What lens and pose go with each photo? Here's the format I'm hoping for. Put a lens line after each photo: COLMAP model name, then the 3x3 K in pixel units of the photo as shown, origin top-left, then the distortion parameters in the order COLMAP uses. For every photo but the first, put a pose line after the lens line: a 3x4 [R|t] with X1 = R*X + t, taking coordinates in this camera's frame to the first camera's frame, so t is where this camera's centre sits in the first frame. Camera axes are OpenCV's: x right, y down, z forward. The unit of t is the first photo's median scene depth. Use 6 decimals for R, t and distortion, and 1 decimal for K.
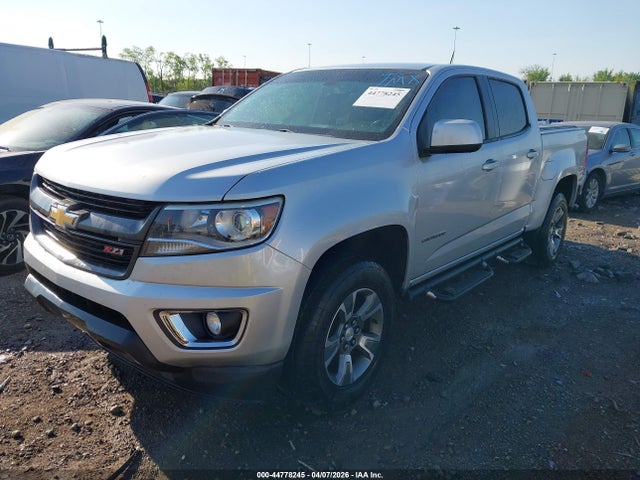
lens RADIAL K [[495.4, 0, 320.0], [0, 495.4, 240.0], [0, 0, 1]] dist [0.003167, 0.005240]
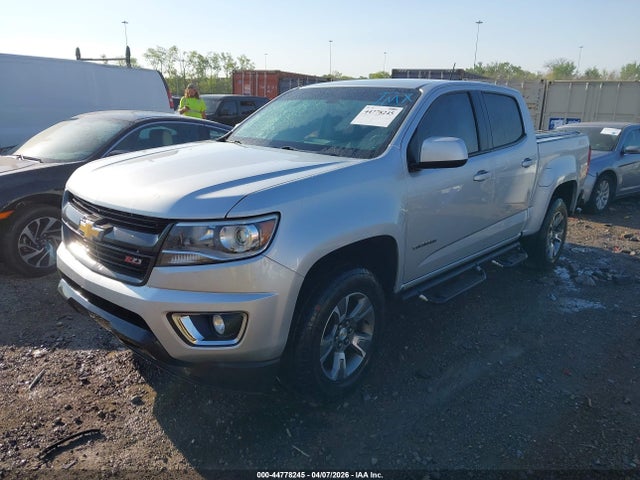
lens RADIAL K [[490.5, 0, 314.1], [0, 490.5, 236.3], [0, 0, 1]] dist [0.011677, 0.001095]
pose [[0.998728, -0.001817, -0.050398, 0.048553], [0.001608, 0.999990, -0.004174, -0.023053], [0.050405, 0.004088, 0.998721, -0.095728]]
